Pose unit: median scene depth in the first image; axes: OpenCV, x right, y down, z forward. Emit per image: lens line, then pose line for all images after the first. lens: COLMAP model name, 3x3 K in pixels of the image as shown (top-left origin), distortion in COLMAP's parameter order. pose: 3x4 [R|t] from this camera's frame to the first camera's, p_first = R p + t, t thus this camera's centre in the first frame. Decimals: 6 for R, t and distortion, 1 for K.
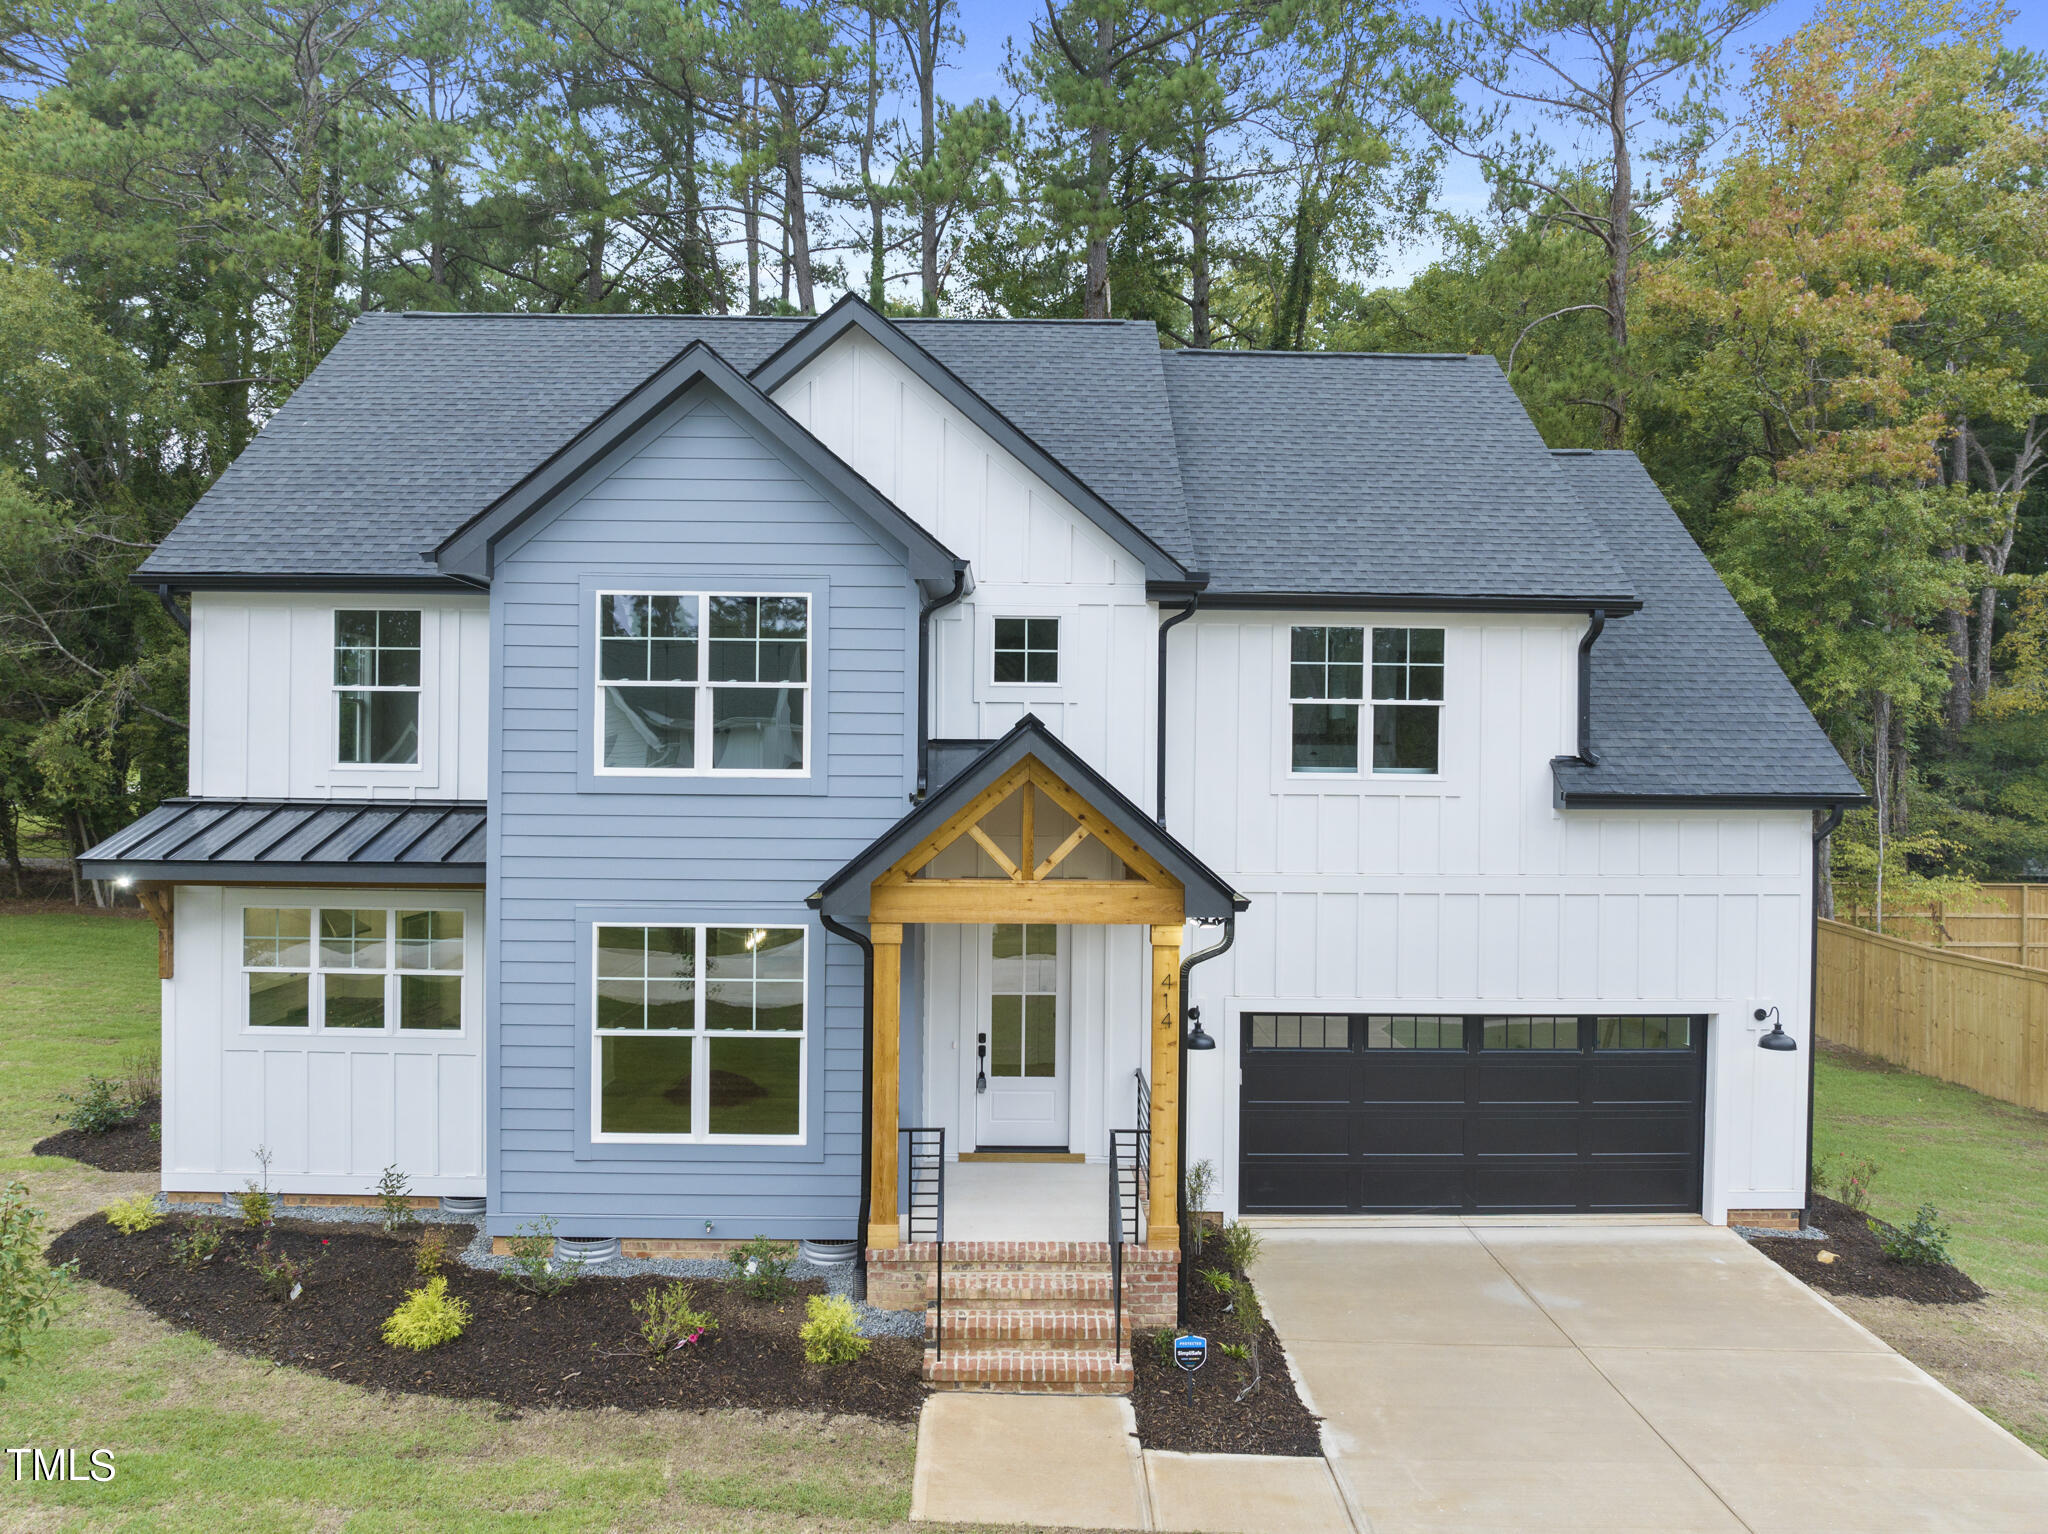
lens RADIAL K [[1440.6, 0, 1024.0], [0, 1440.6, 767.0], [0, 0, 1]] dist [-0.047440, 0.005538]
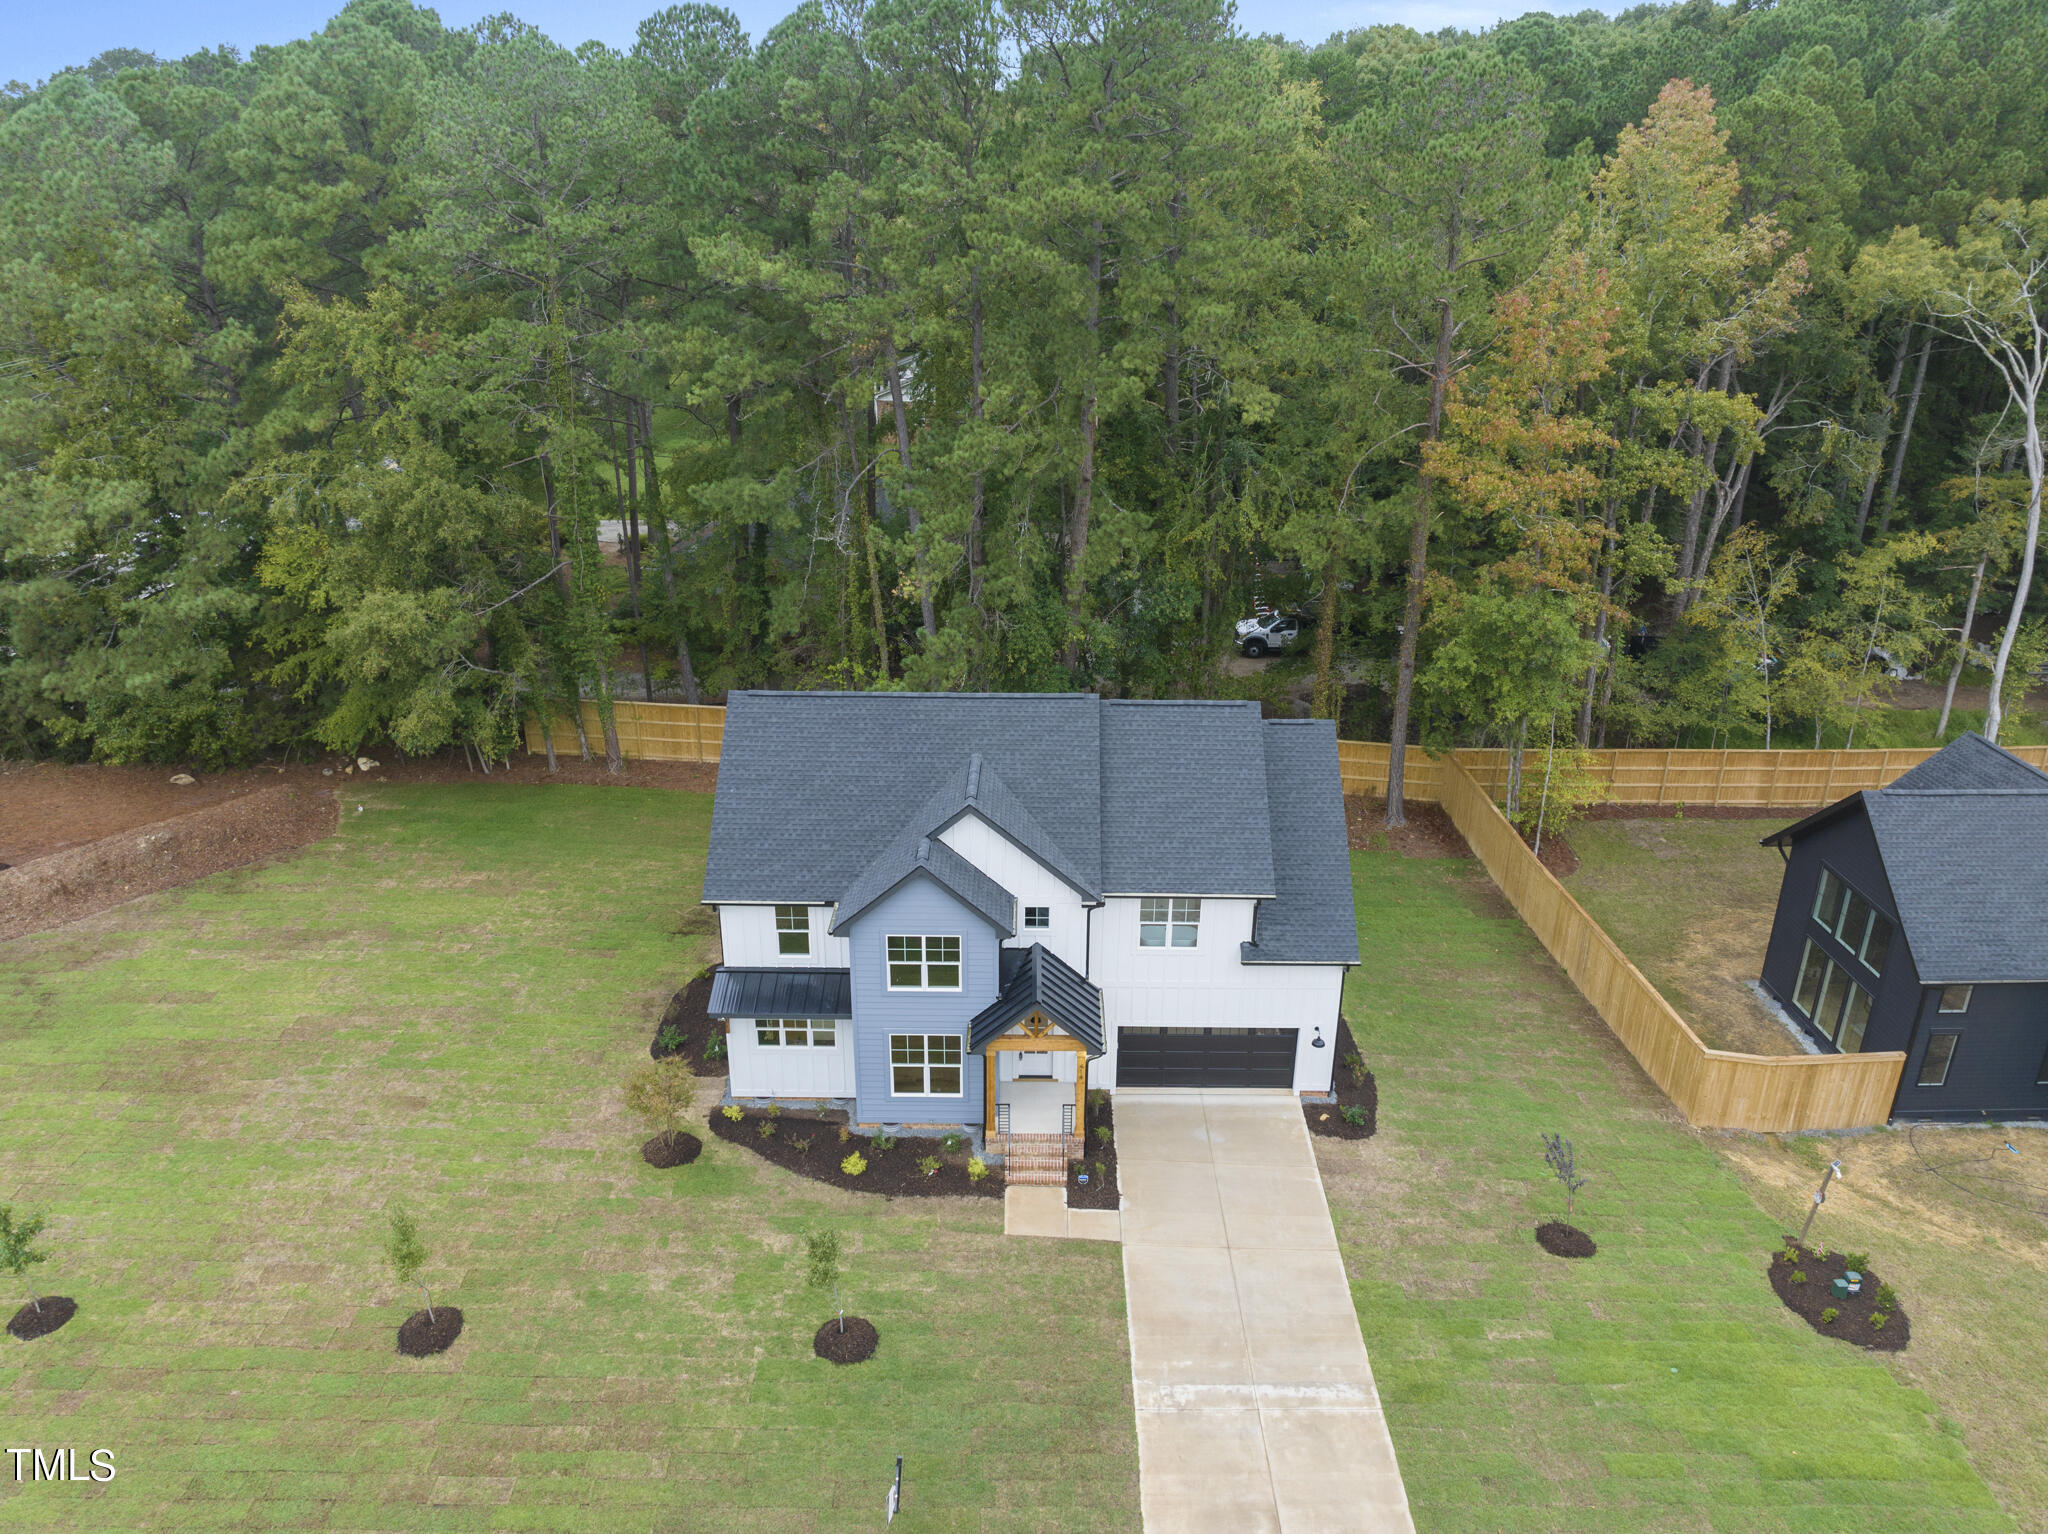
lens RADIAL K [[1440.6, 0, 1024.0], [0, 1440.6, 767.0], [0, 0, 1]] dist [-0.047440, 0.005538]
pose [[0.999828, 0.003922, -0.018132, 0.025064], [0.003213, 0.926021, 0.377458, -1.375020], [0.018271, -0.377451, 0.925849, -1.382893]]
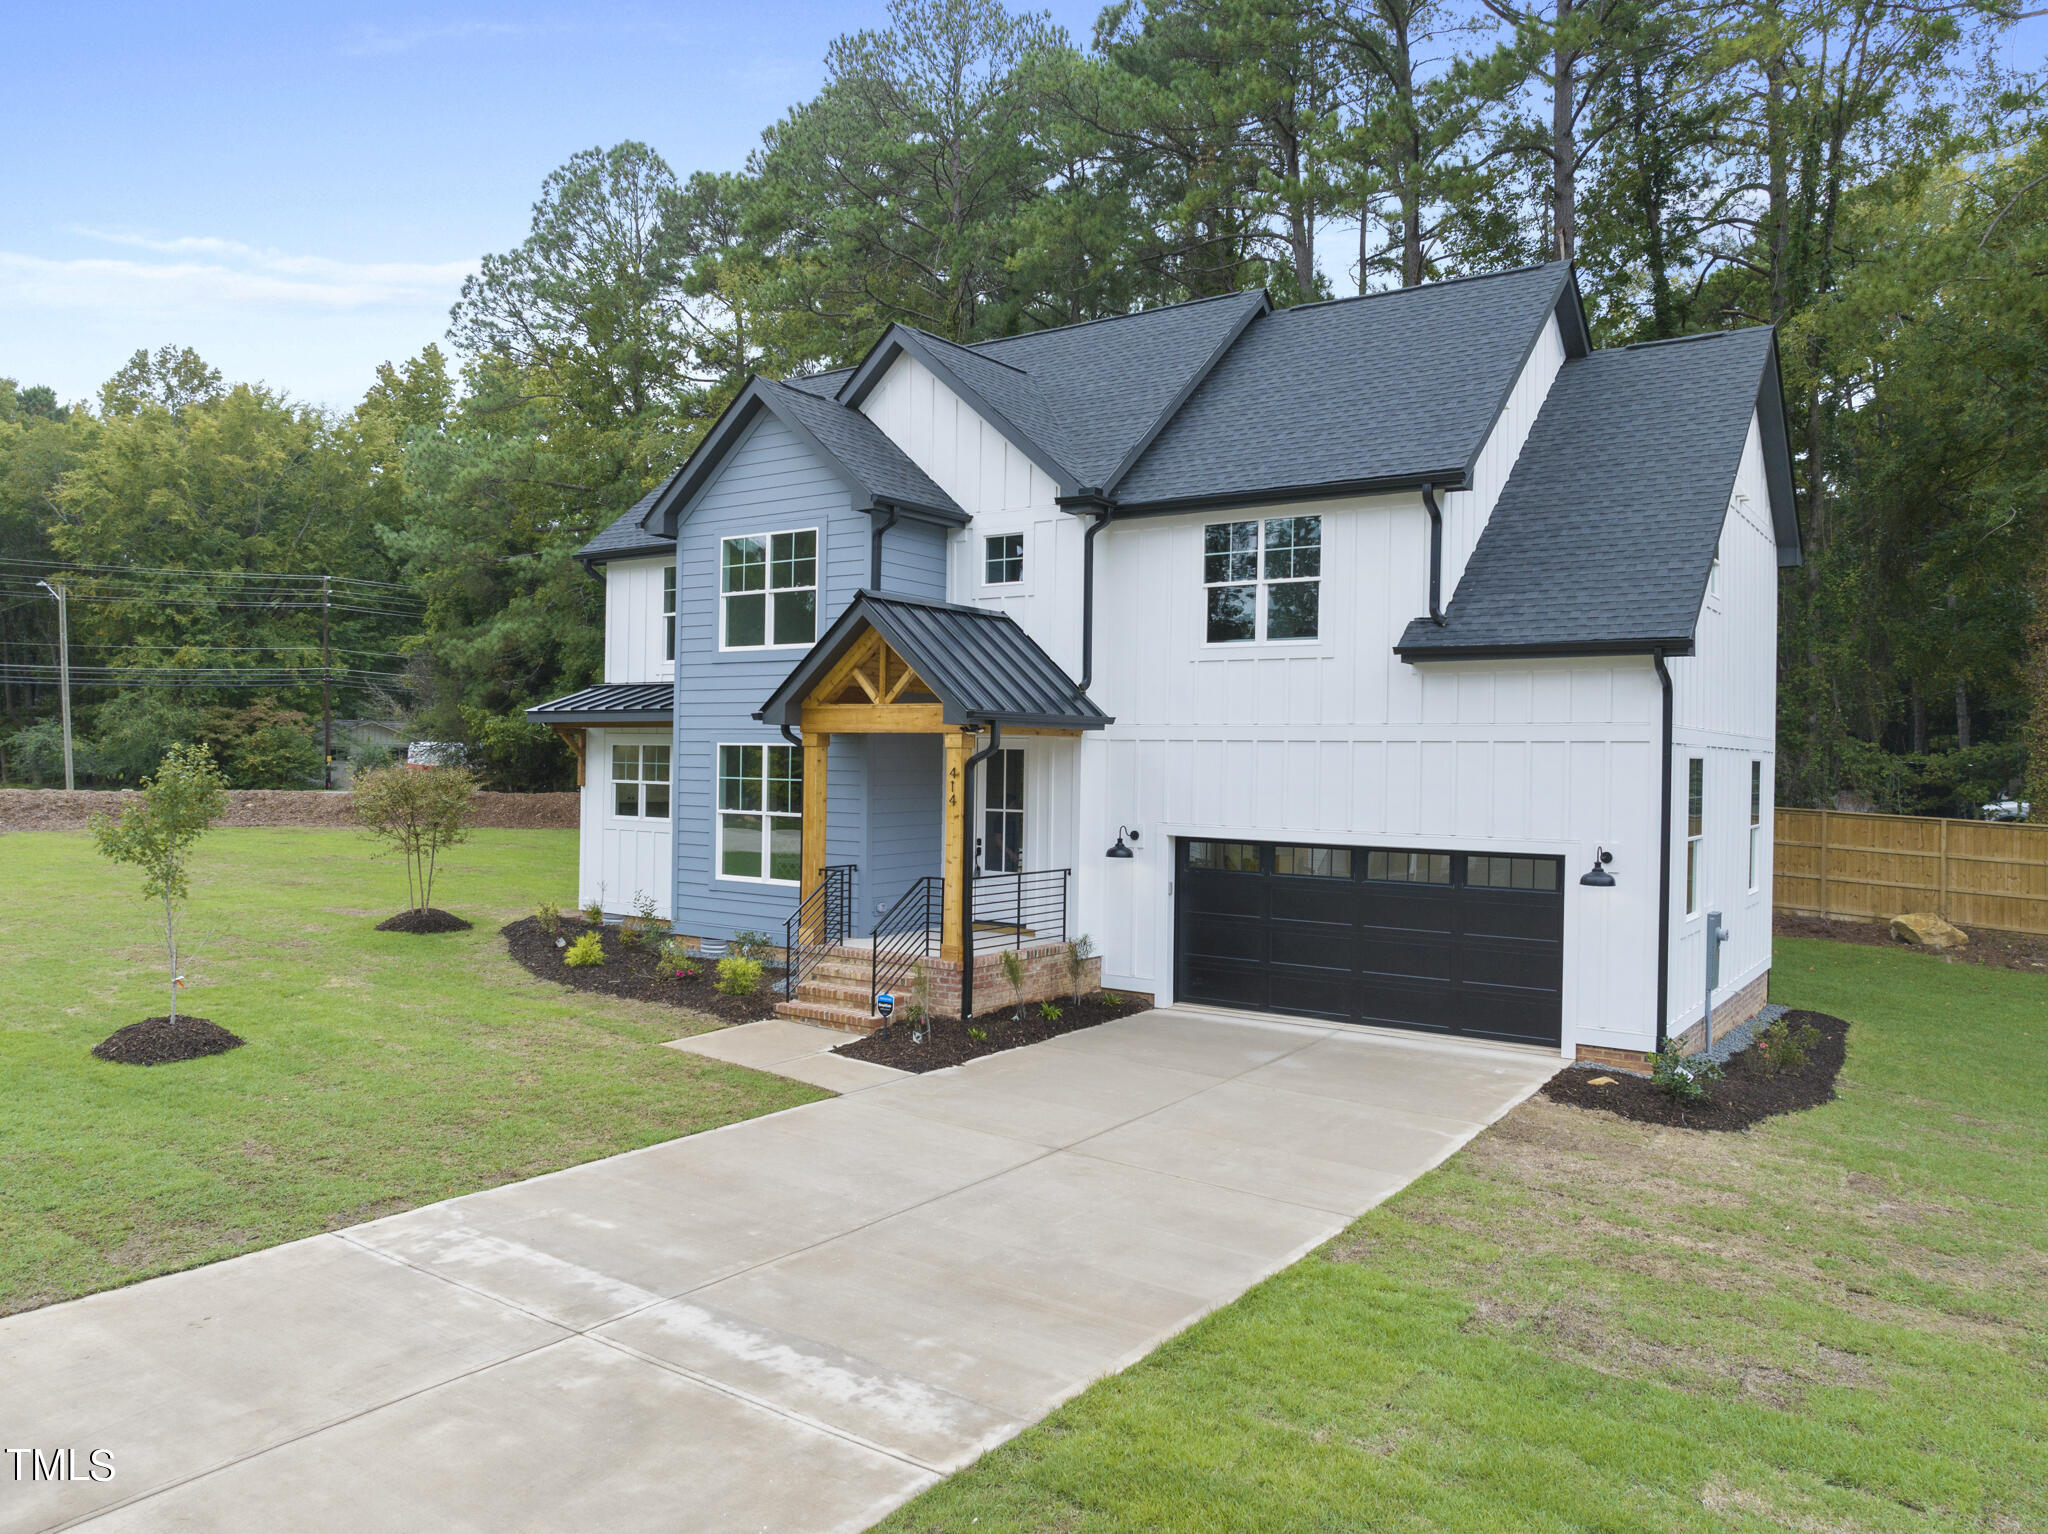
lens RADIAL K [[1440.6, 0, 1024.0], [0, 1440.6, 767.0], [0, 0, 1]] dist [-0.047440, 0.005538]
pose [[0.810846, 0.006085, -0.585228, 0.844845], [-0.009500, 0.999951, -0.002765, 0.124448], [0.585183, 0.007801, 0.810864, -0.102444]]
